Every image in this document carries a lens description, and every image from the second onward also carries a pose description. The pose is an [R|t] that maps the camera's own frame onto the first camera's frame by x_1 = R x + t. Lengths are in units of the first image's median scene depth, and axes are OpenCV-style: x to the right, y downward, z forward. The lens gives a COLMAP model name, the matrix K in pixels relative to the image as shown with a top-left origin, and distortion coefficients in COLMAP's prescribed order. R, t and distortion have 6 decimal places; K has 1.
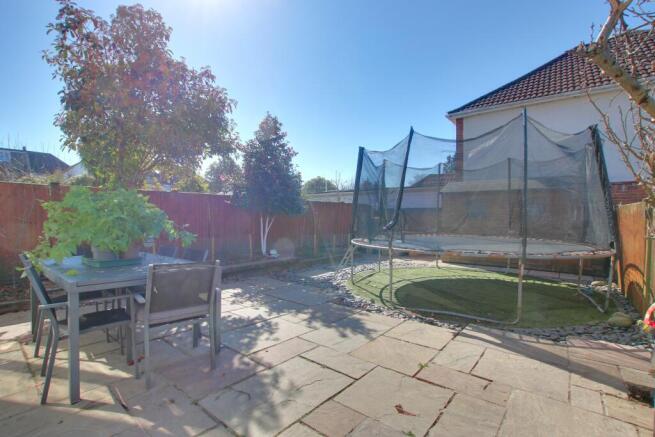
lens RADIAL K [[307.0, 0, 327.5], [0, 307.0, 218.5], [0, 0, 1]] dist [-0.033557, 0.000152]
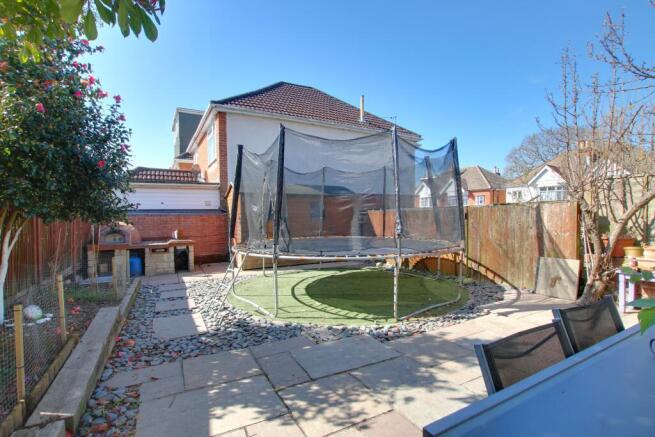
lens RADIAL K [[307.0, 0, 327.5], [0, 307.0, 218.5], [0, 0, 1]] dist [-0.033557, 0.000152]
pose [[0.394152, -0.010592, 0.918984, -0.621103], [0.017630, 0.999837, 0.003962, -0.013285], [-0.918876, 0.014640, 0.394275, 0.756327]]
